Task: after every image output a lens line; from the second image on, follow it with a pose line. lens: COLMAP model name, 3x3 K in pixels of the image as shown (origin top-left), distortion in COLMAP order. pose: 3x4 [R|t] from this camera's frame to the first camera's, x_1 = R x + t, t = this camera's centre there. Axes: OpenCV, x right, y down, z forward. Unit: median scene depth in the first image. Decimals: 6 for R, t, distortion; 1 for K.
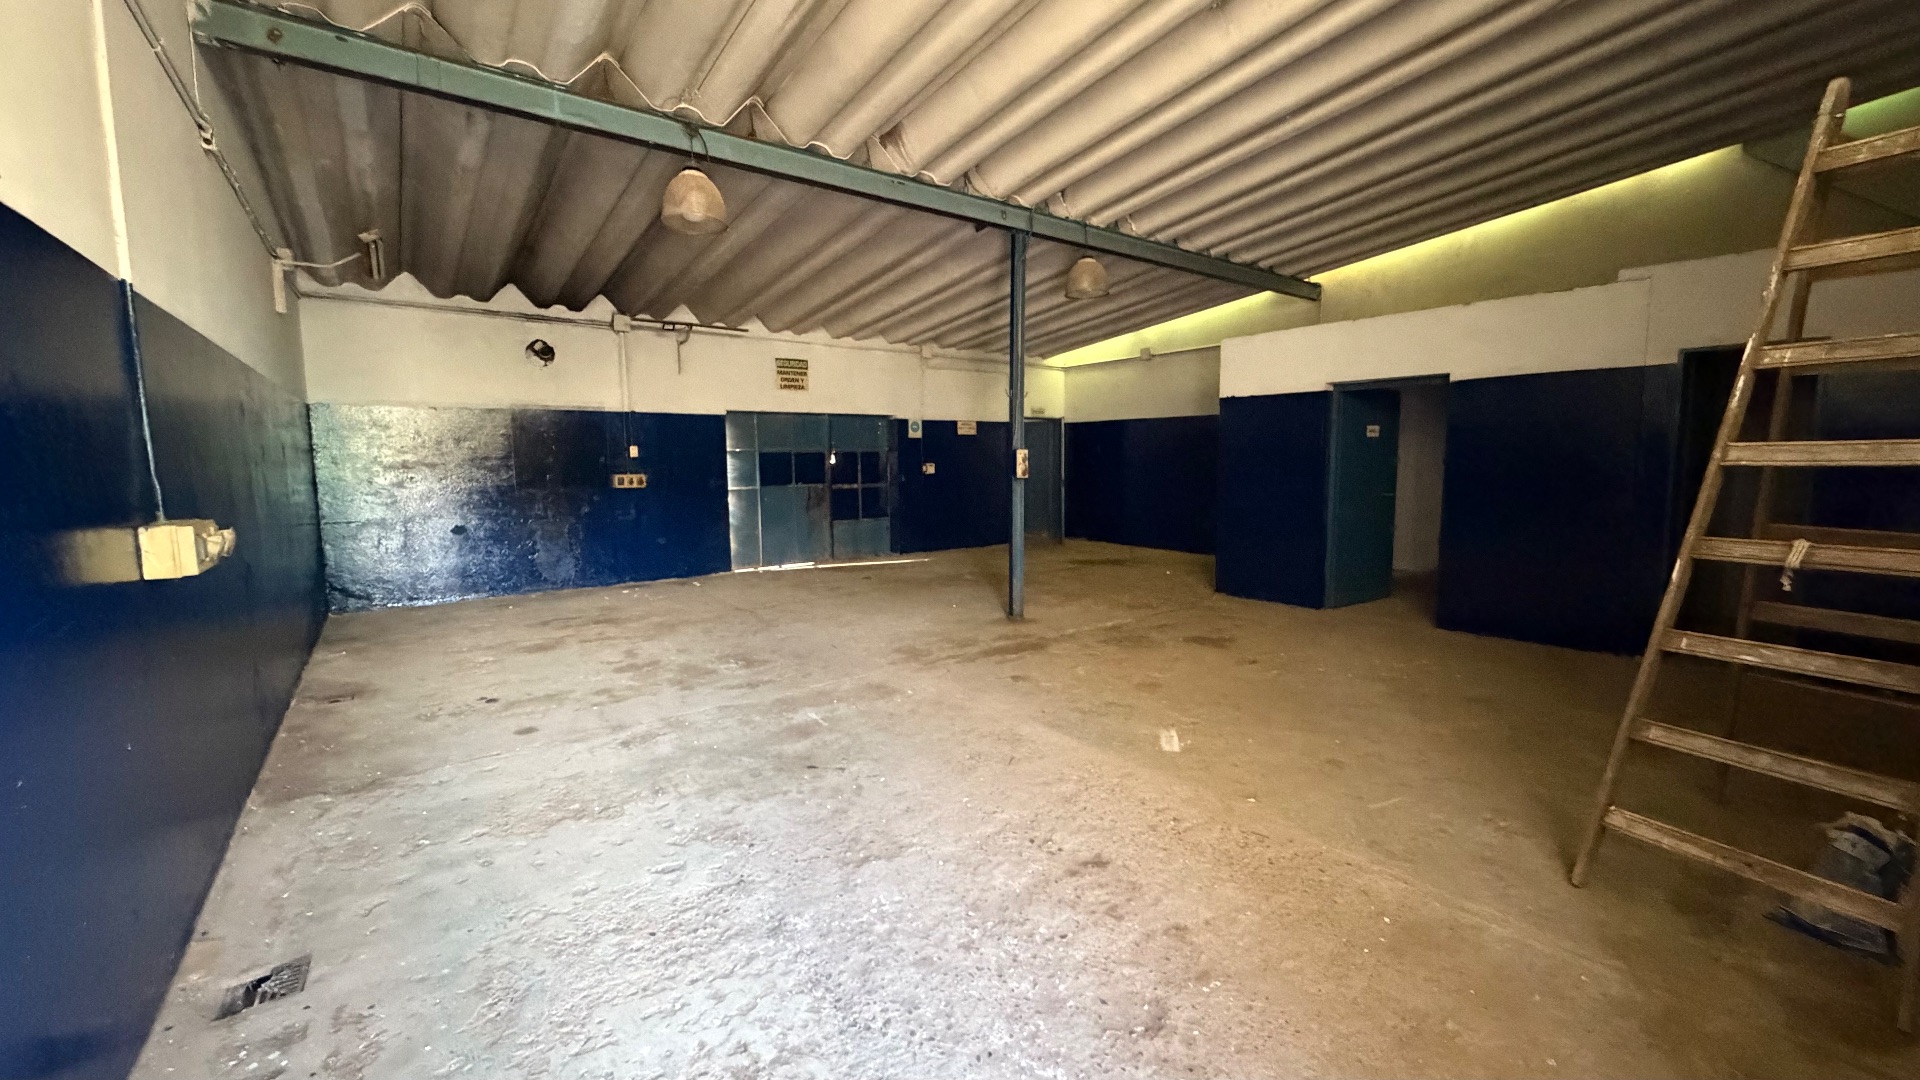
lens RADIAL K [[764.7, 0, 952.1], [0, 764.7, 539.4], [0, 0, 1]] dist [-0.000681, -0.000191]
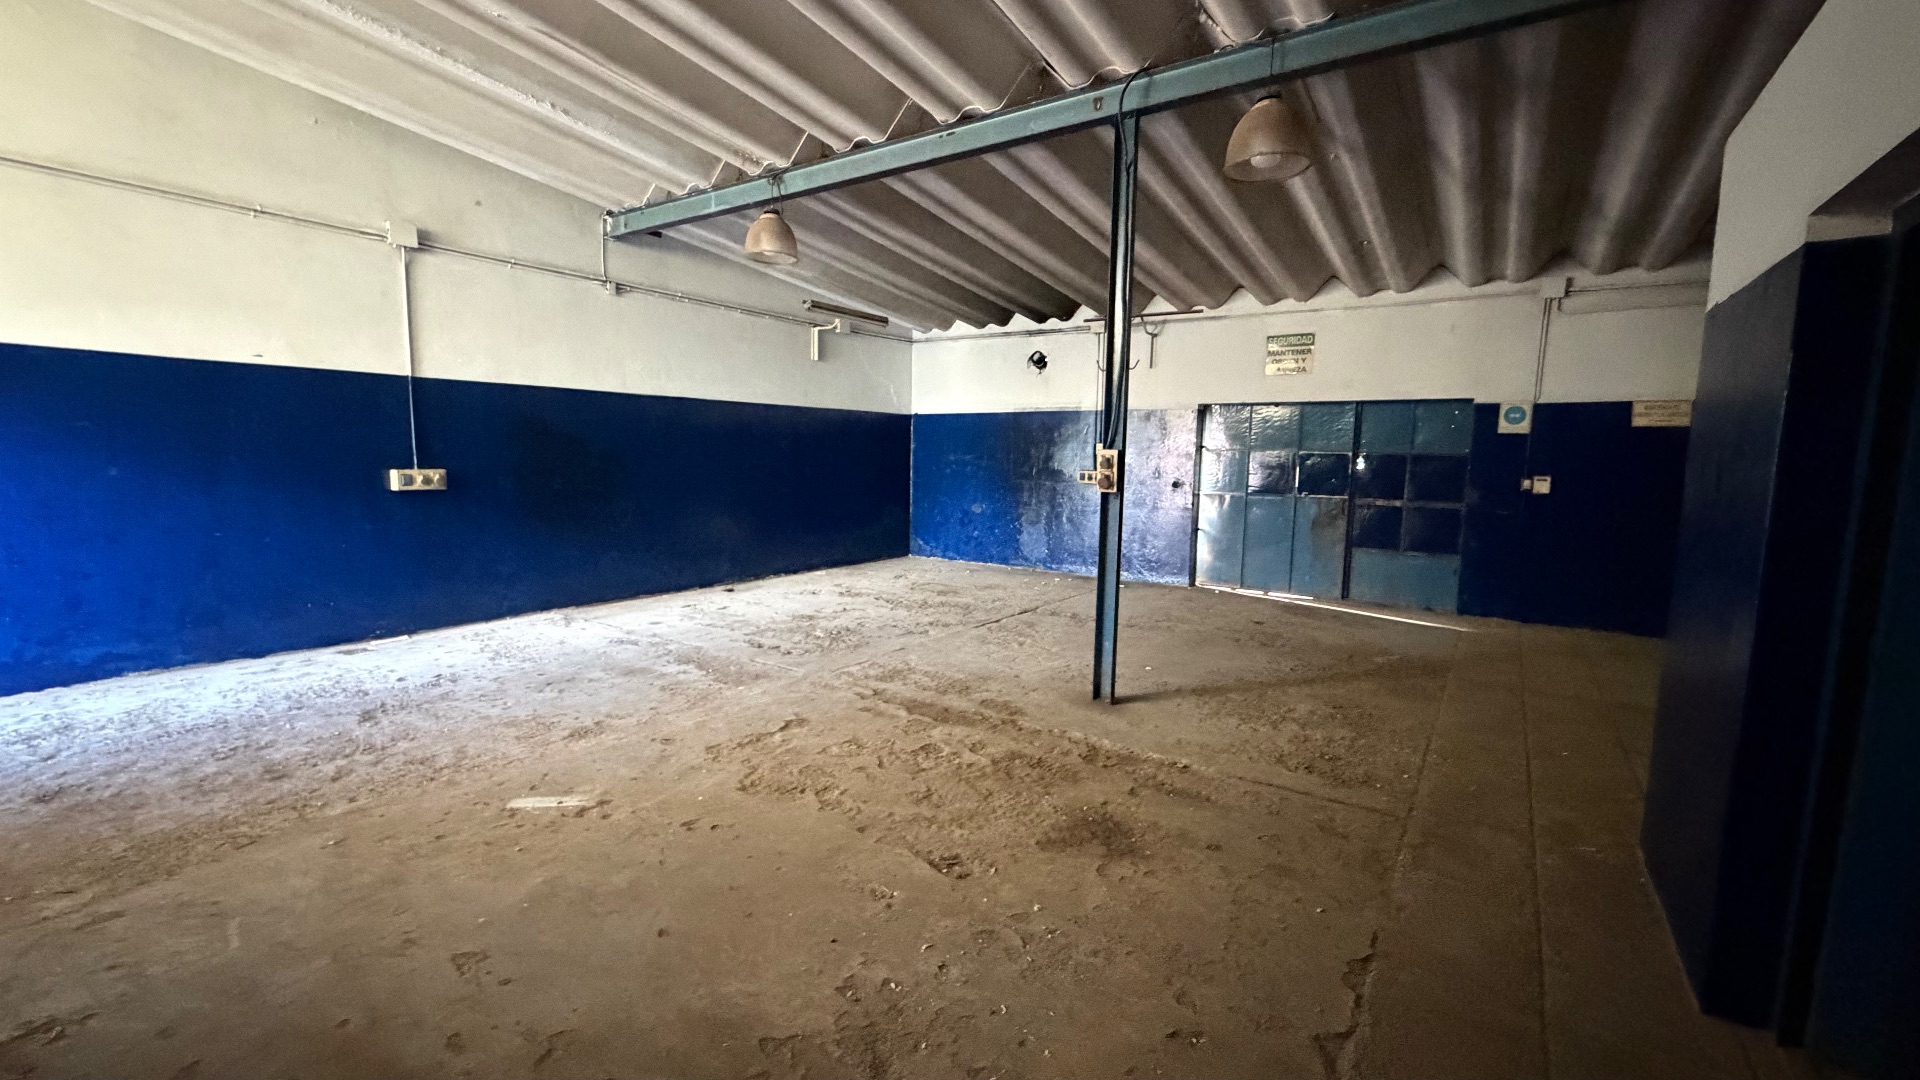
lens RADIAL K [[768.9, 0, 953.3], [0, 768.9, 537.6], [0, 0, 1]] dist [0.002645, 0.000286]
pose [[0.309106, 0.120075, -0.943417, 0.555943], [-0.122706, 0.988741, 0.085640, -0.066778], [0.943078, 0.089291, 0.320360, 0.536662]]
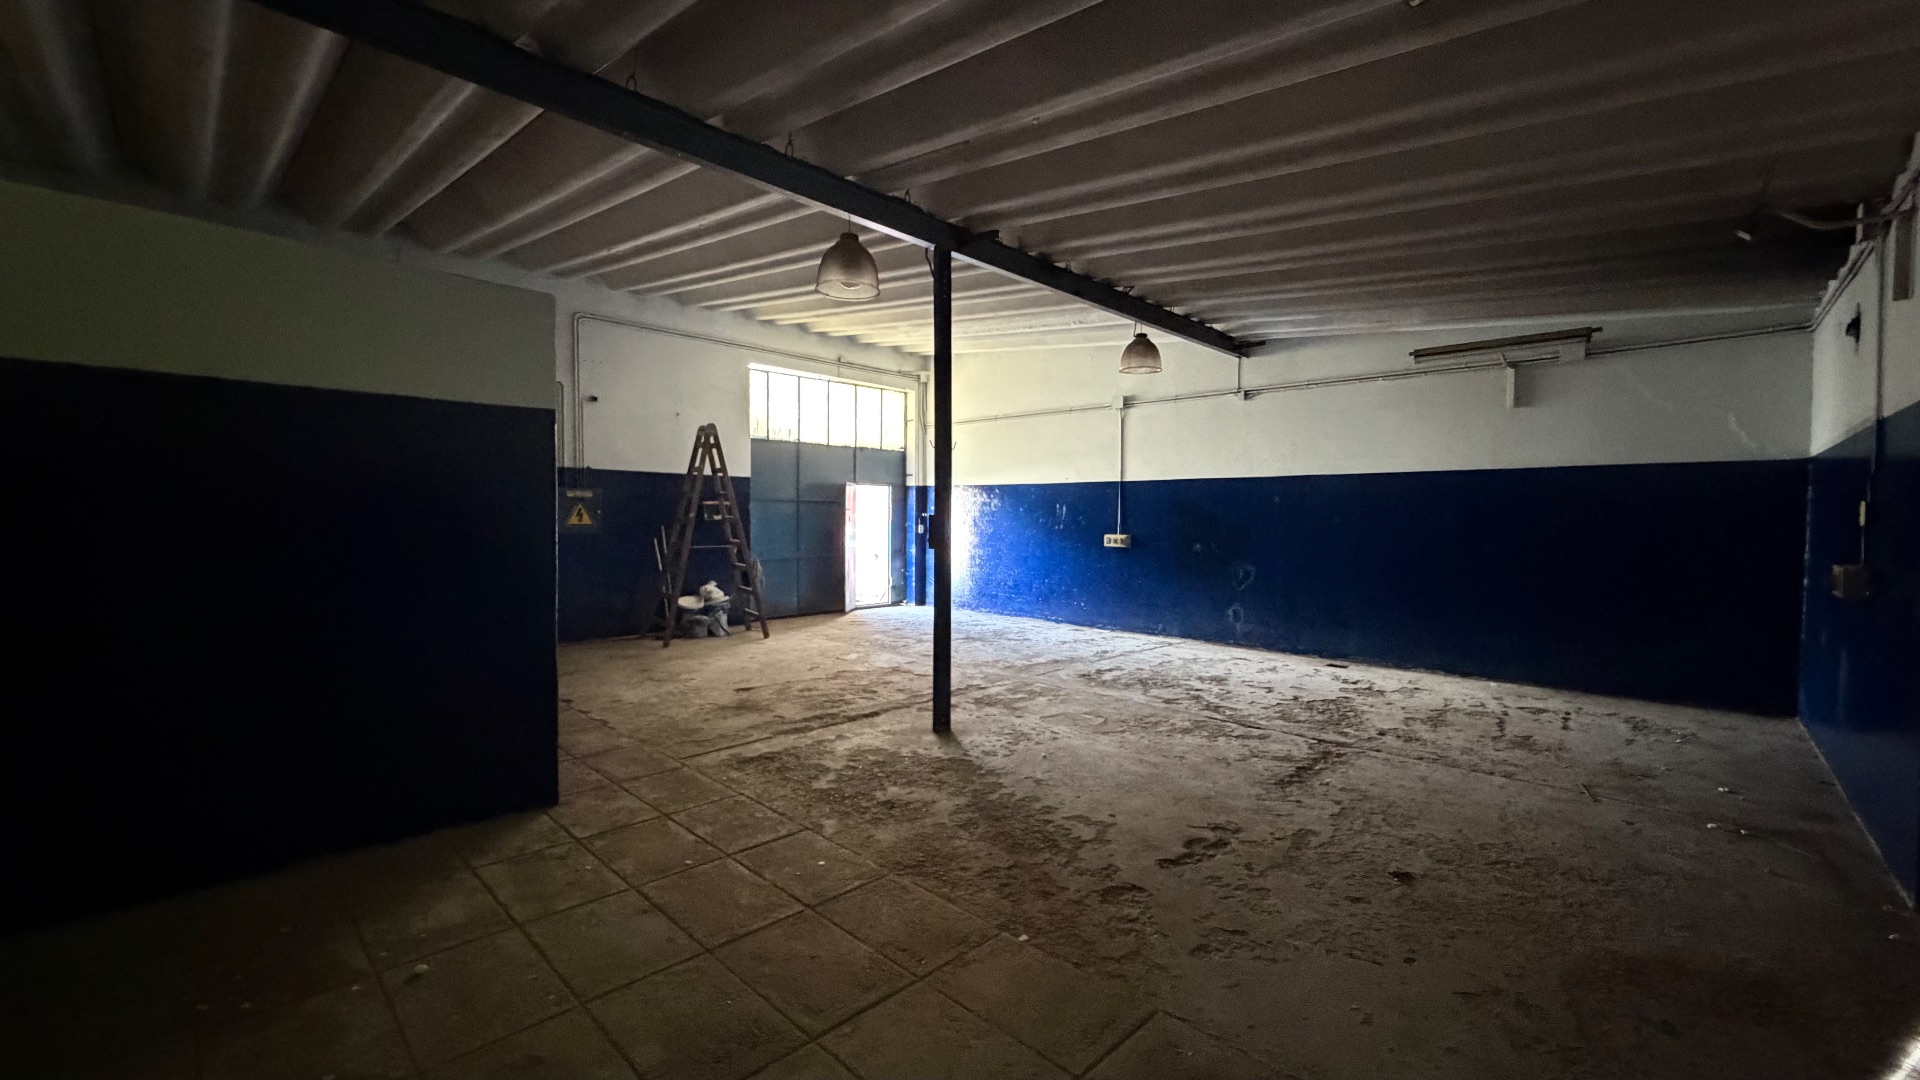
lens RADIAL K [[764.7, 0, 952.1], [0, 764.7, 539.4], [0, 0, 1]] dist [-0.000681, -0.000191]
pose [[-0.987972, 0.005553, -0.154531, 0.162022], [-0.015949, 0.990365, 0.137559, -0.164133], [0.153806, 0.138369, -0.978365, 1.452353]]
